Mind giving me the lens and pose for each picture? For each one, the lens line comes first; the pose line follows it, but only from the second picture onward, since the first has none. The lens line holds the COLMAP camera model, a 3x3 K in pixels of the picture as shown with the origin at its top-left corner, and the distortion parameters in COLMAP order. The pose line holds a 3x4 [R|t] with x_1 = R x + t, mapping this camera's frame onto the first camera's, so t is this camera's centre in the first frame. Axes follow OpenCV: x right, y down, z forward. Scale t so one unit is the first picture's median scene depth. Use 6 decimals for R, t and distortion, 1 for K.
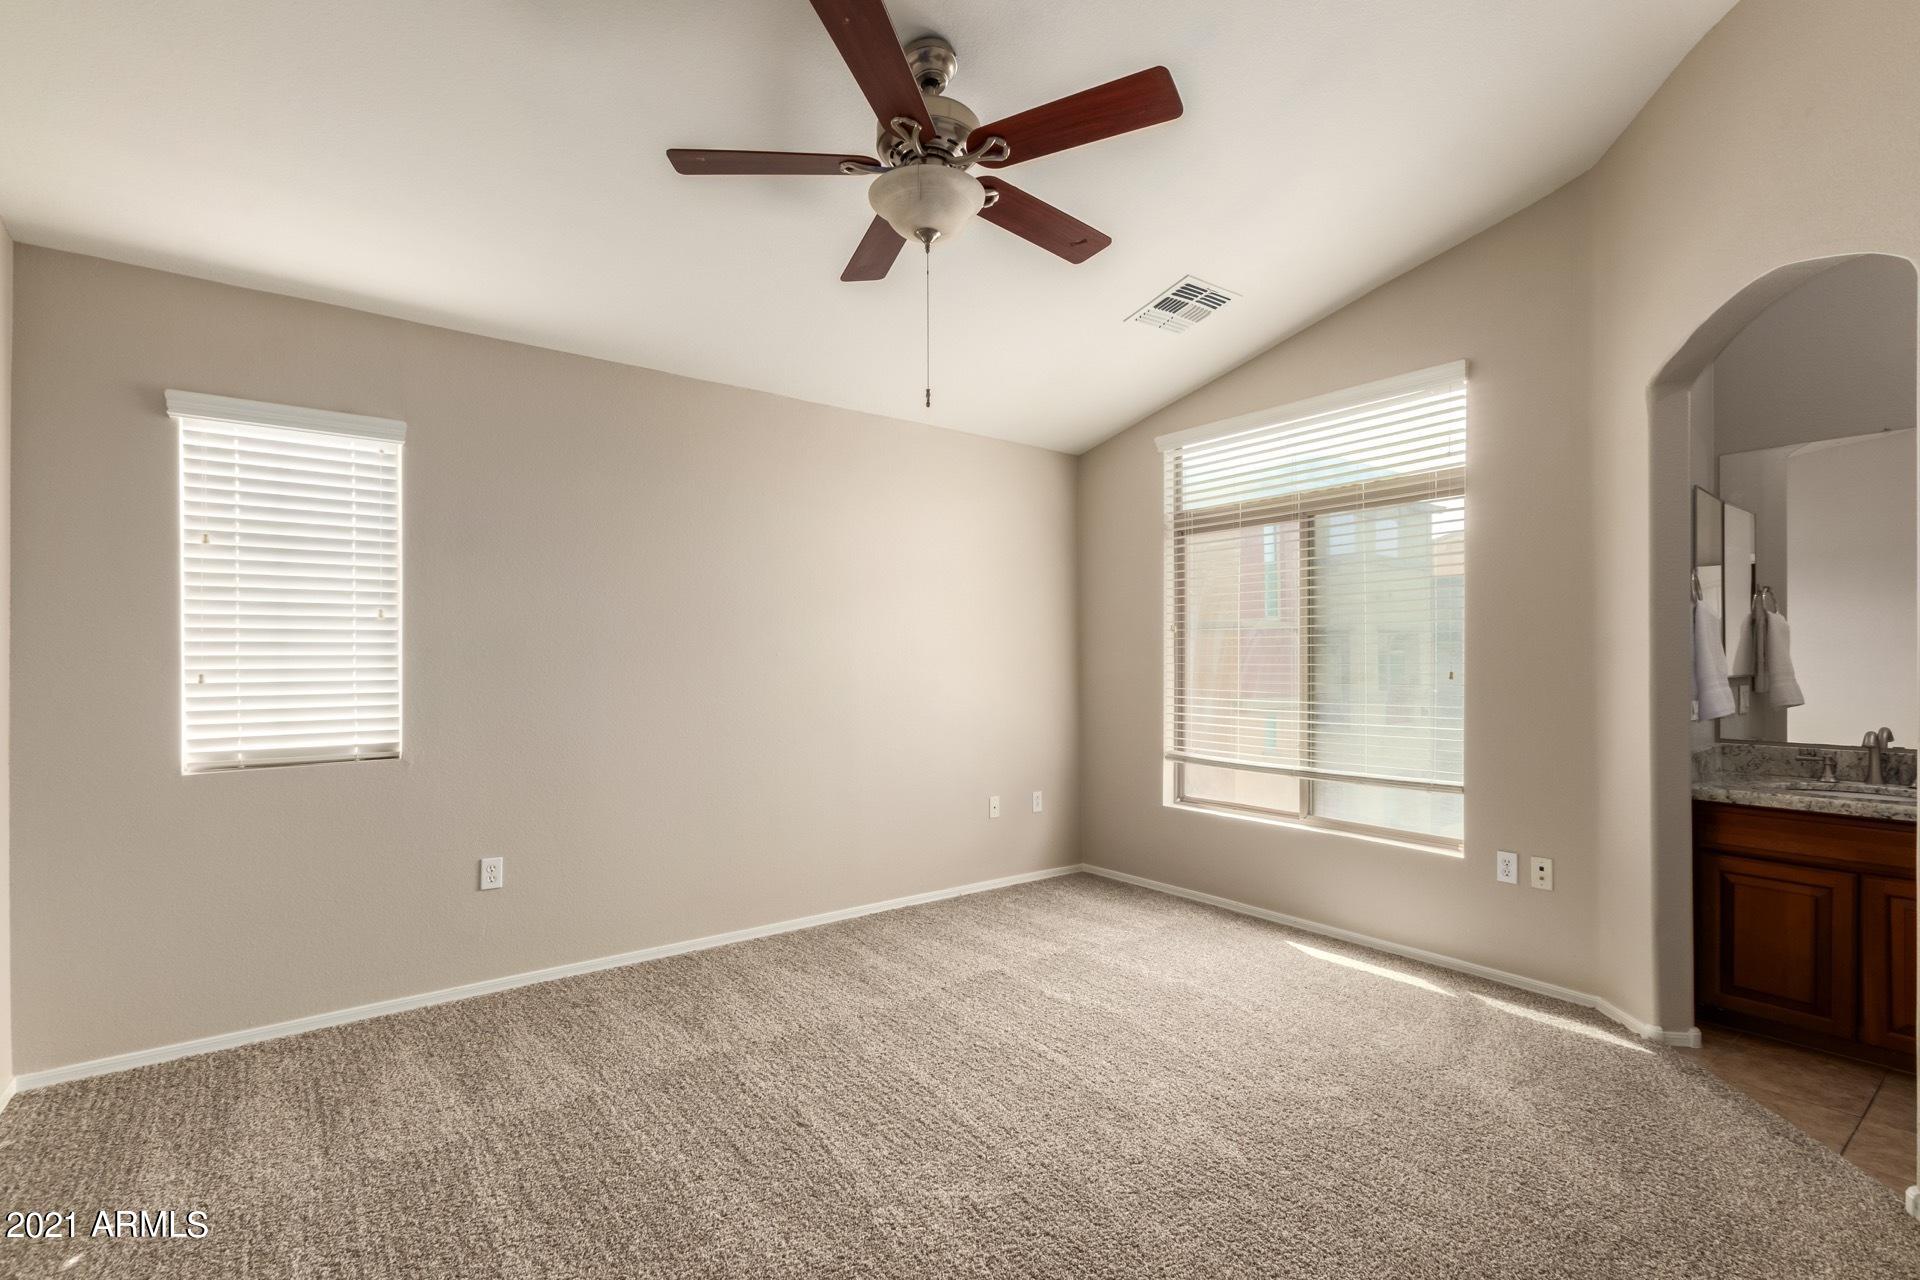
lens RADIAL K [[887.6, 0, 972.3], [0, 887.6, 656.5], [0, 0, 1]] dist [0.002231, -0.000781]
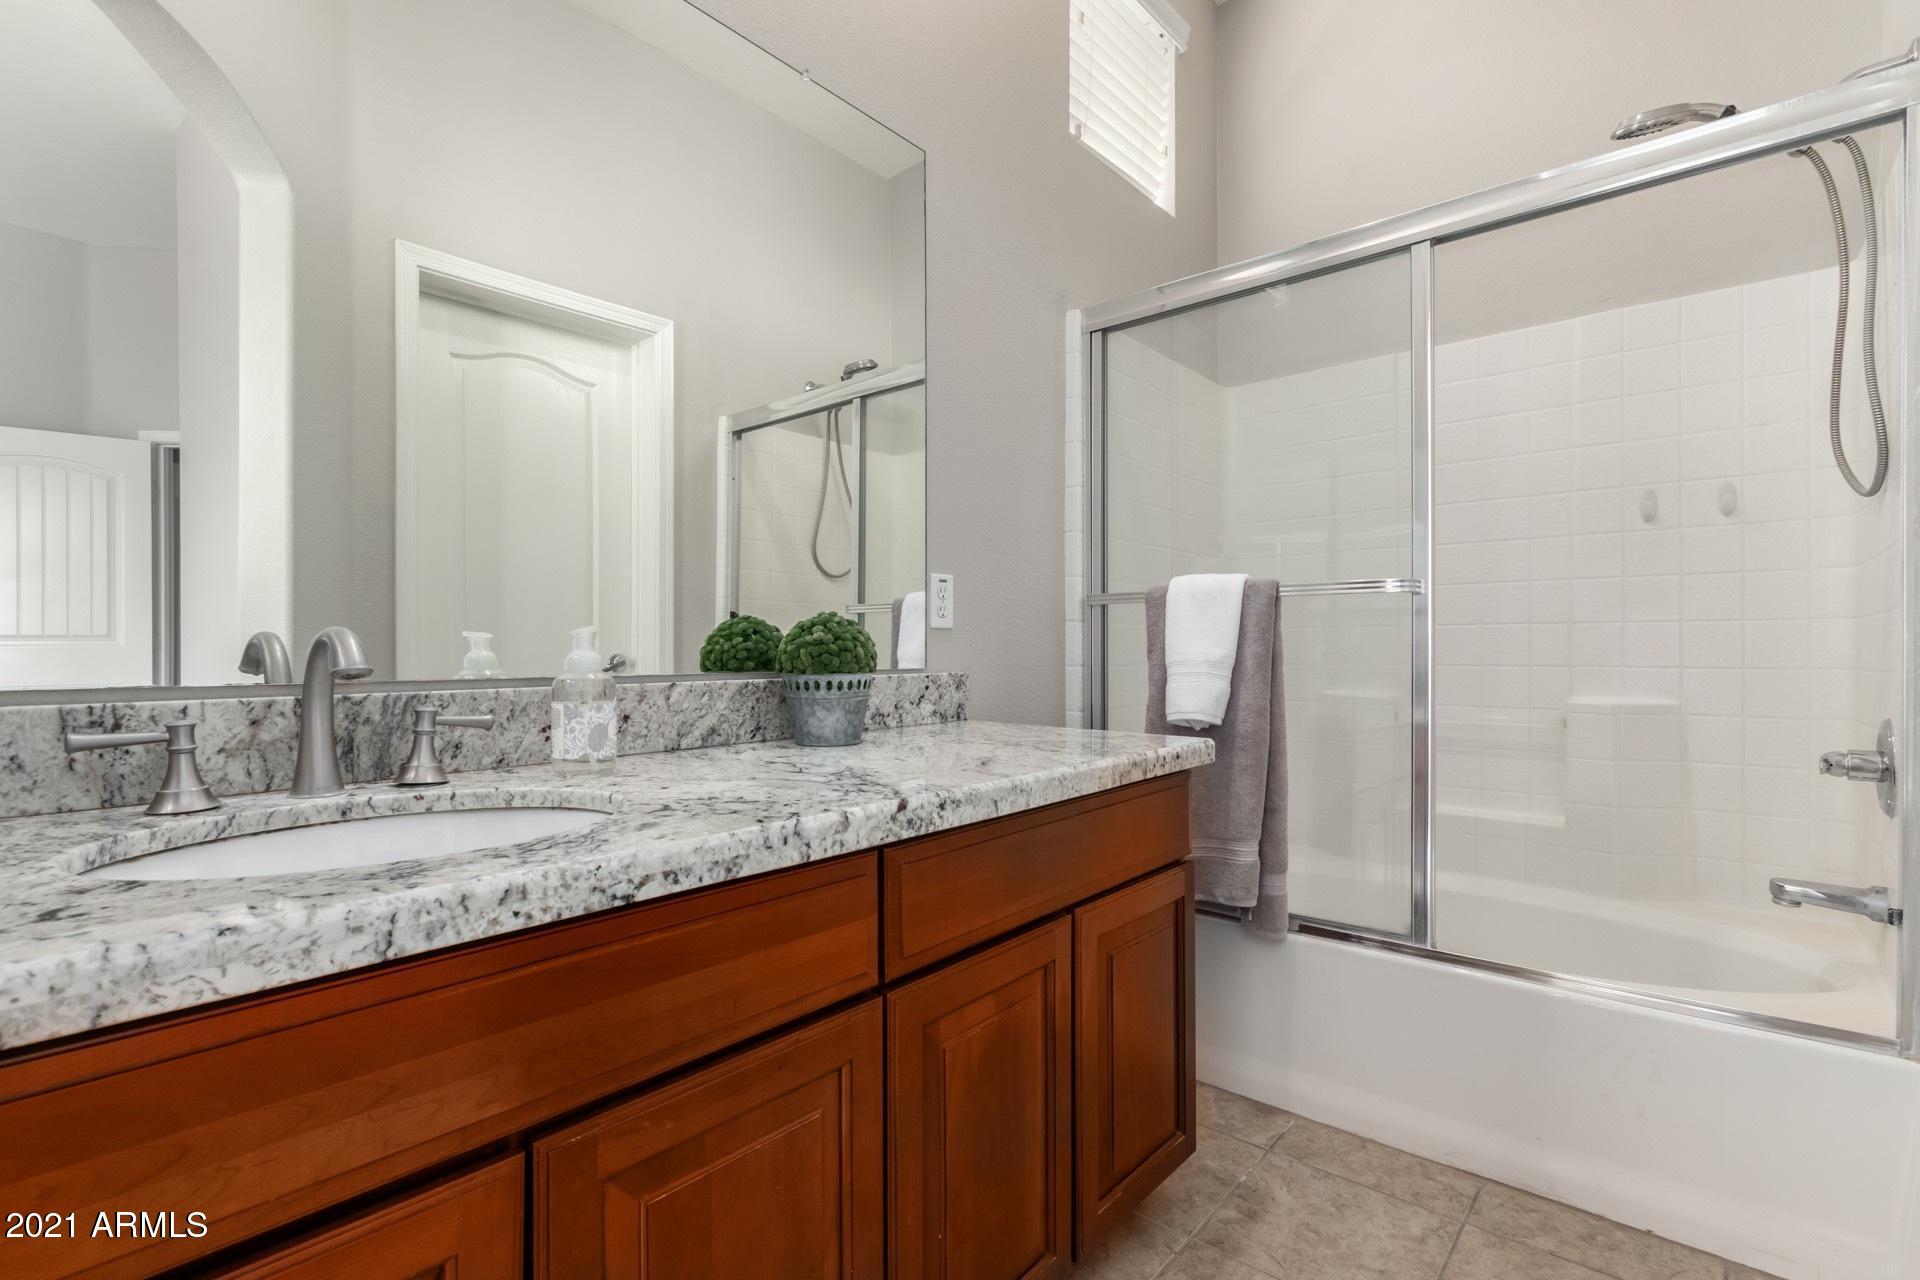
lens RADIAL K [[887.6, 0, 961.5], [0, 887.6, 649.2], [0, 0, 1]] dist [0.002231, -0.000781]
pose [[-0.208854, 0.003361, 0.977941, 0.572631], [0.000944, 0.999994, -0.003235, 0.081700], [-0.977946, 0.000248, -0.208856, 0.738791]]
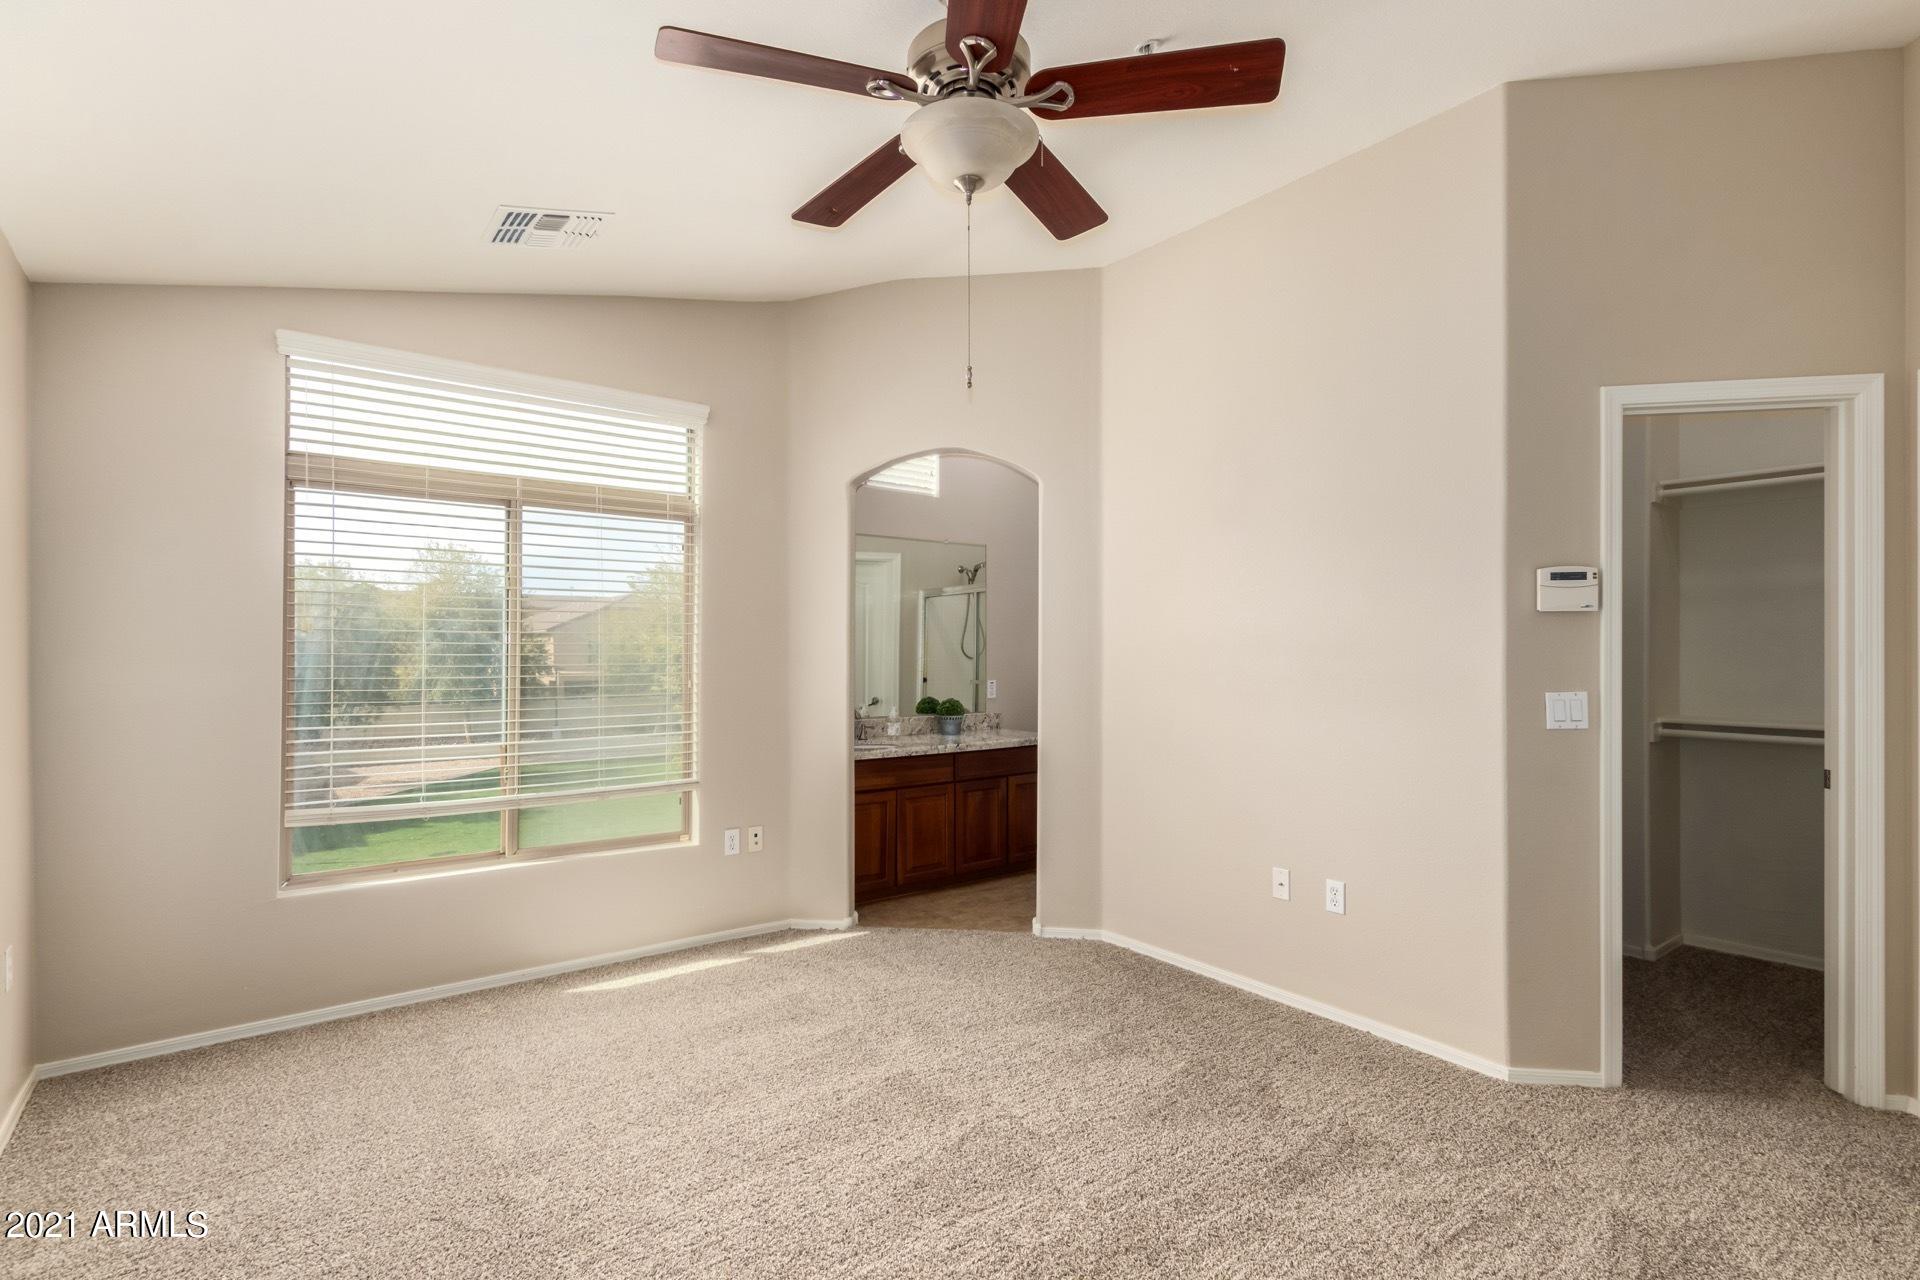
lens RADIAL K [[887.6, 0, 966.1], [0, 887.6, 642.5], [0, 0, 1]] dist [0.002231, -0.000781]
pose [[-0.010117, 0.010748, 0.999891, -0.609455], [-0.011129, 0.999879, -0.010861, -0.023681], [-0.999887, -0.011238, -0.009996, 0.700820]]
